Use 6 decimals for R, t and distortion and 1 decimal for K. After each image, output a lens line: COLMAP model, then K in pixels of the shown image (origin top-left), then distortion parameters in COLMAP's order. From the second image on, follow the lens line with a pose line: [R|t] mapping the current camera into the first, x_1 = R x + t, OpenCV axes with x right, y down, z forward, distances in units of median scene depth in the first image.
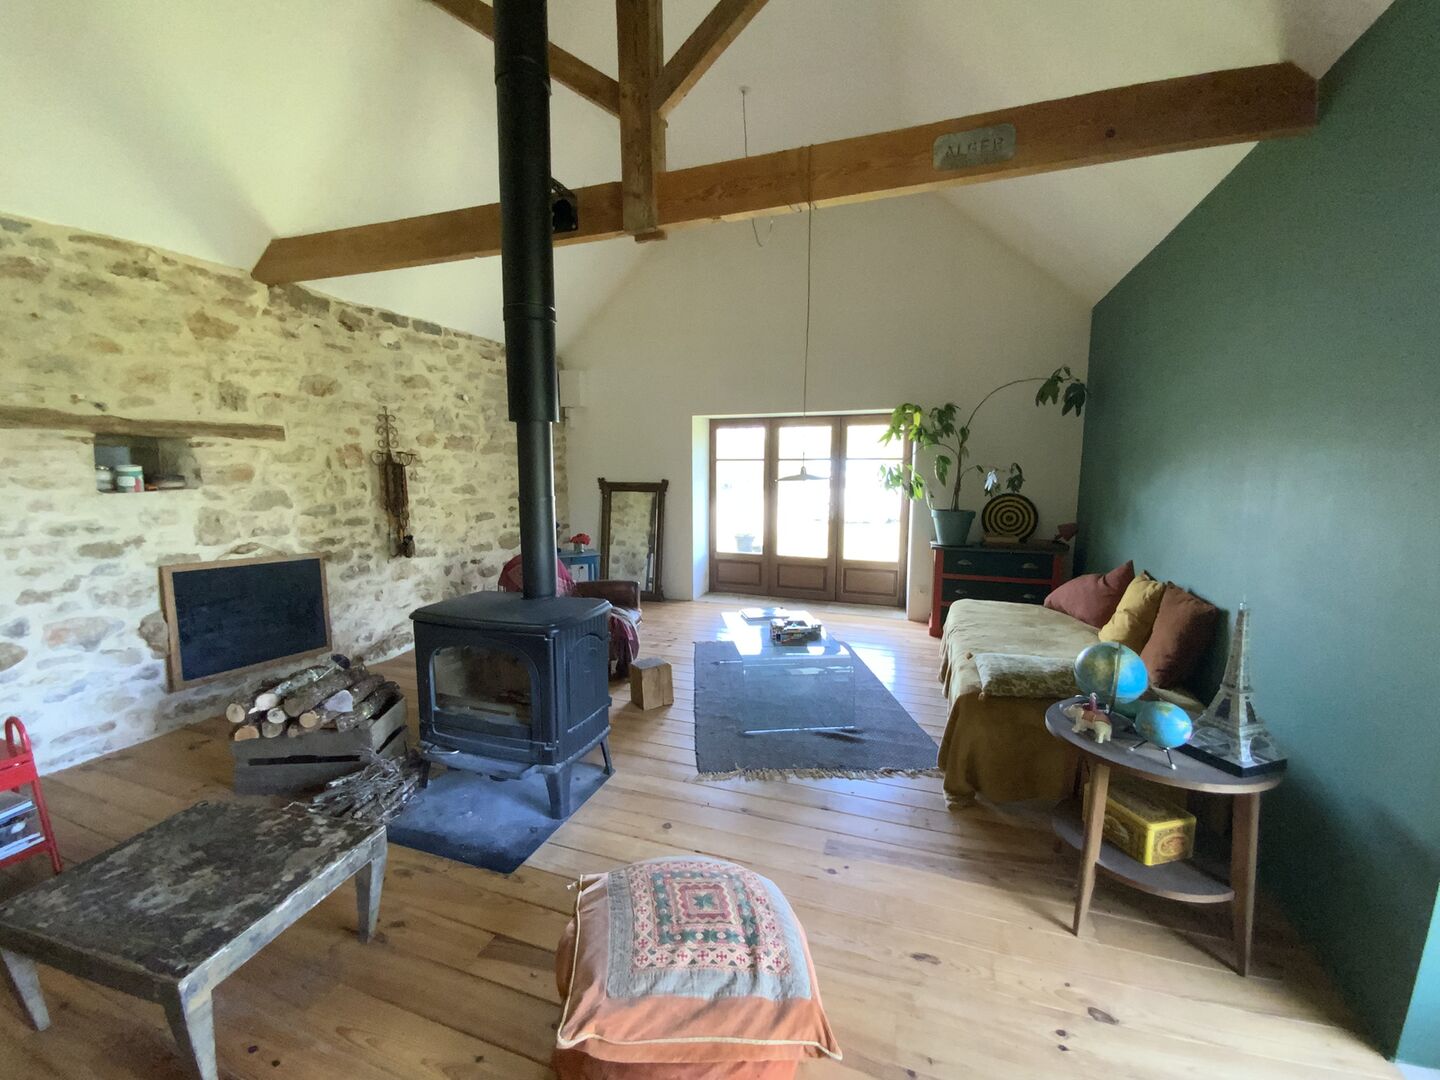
lens RADIAL K [[591.3, 0, 721.3], [0, 591.3, 537.7], [0, 0, 1]] dist [-0.010975, -0.003611]
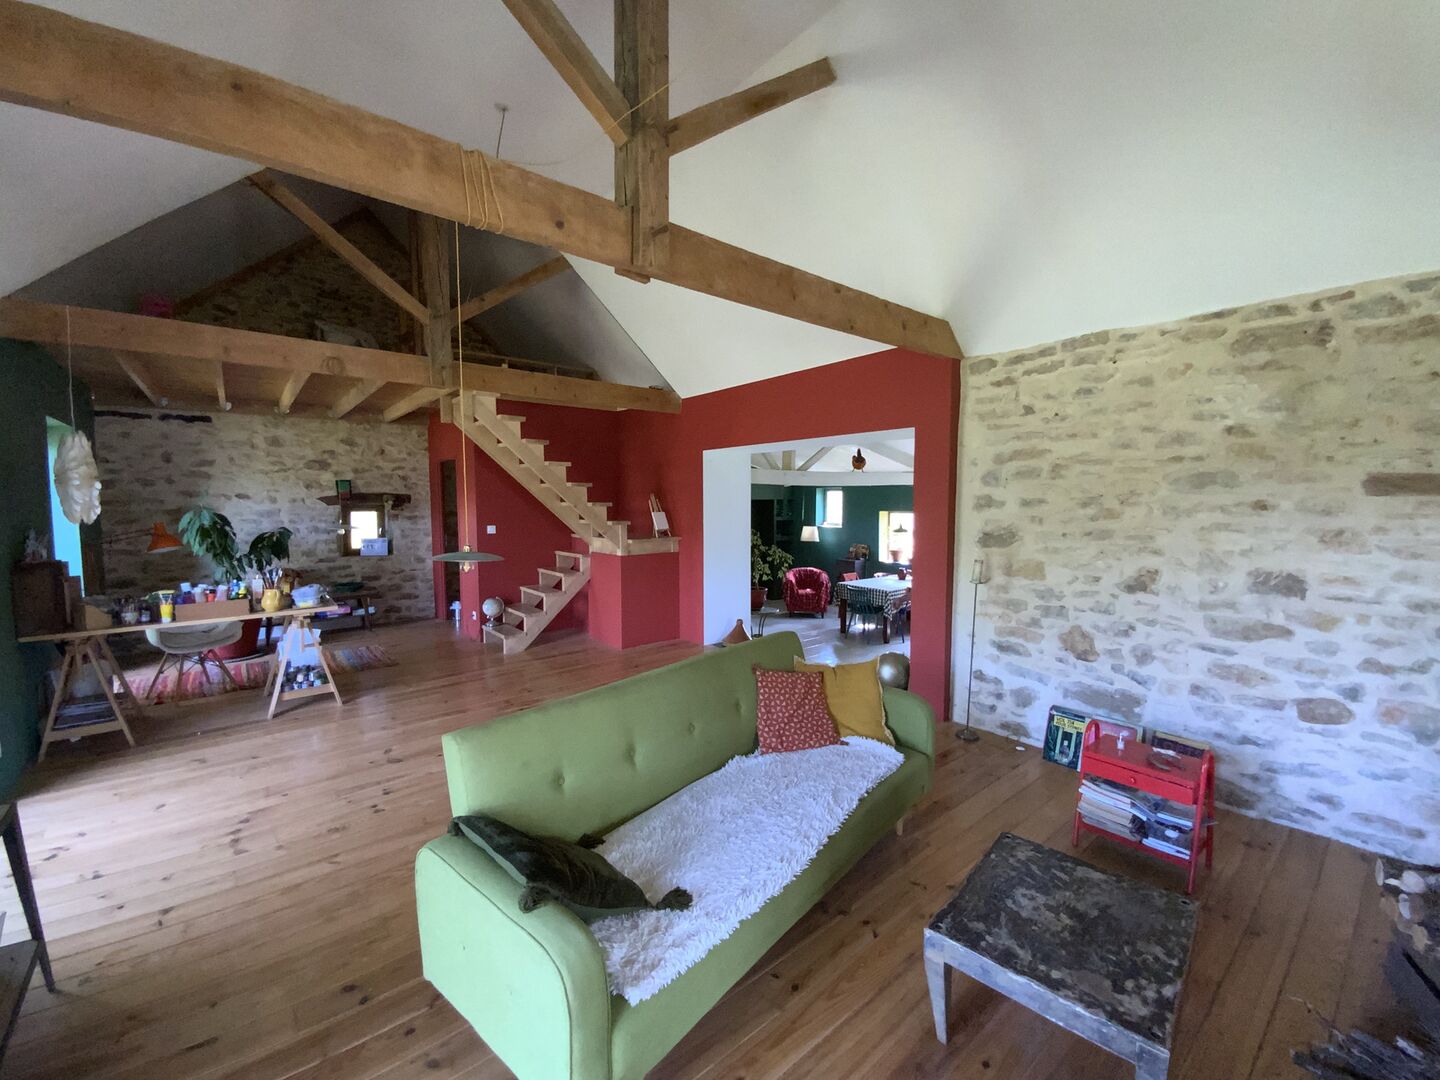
lens RADIAL K [[591.3, 0, 725.0], [0, 591.3, 544.8], [0, 0, 1]] dist [-0.010975, -0.003611]
pose [[-0.517819, 0.064464, -0.853058, 0.192972], [-0.101900, 0.985410, 0.136321, -0.118423], [0.849400, 0.157516, -0.503696, 0.510251]]
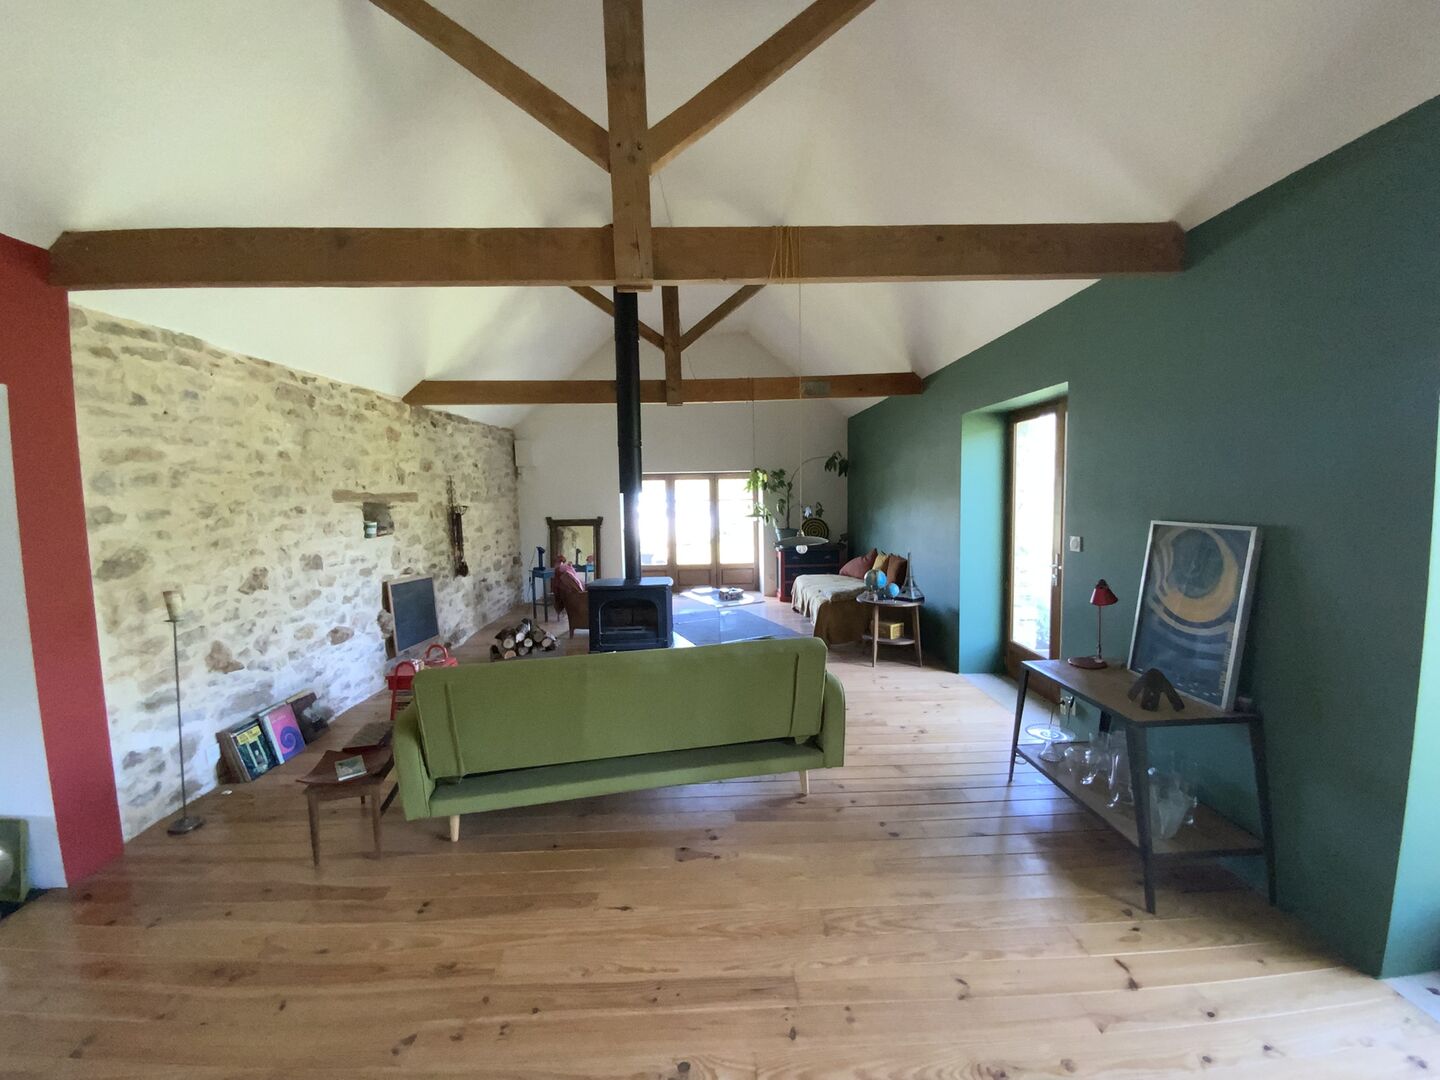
lens RADIAL K [[591.3, 0, 720.0], [0, 591.3, 541.1], [0, 0, 1]] dist [-0.010975, -0.003611]
pose [[0.931443, -0.050176, 0.360412, -0.754931], [0.065337, 0.997412, -0.029998, 0.052137], [-0.357974, 0.051489, 0.932311, -1.003059]]
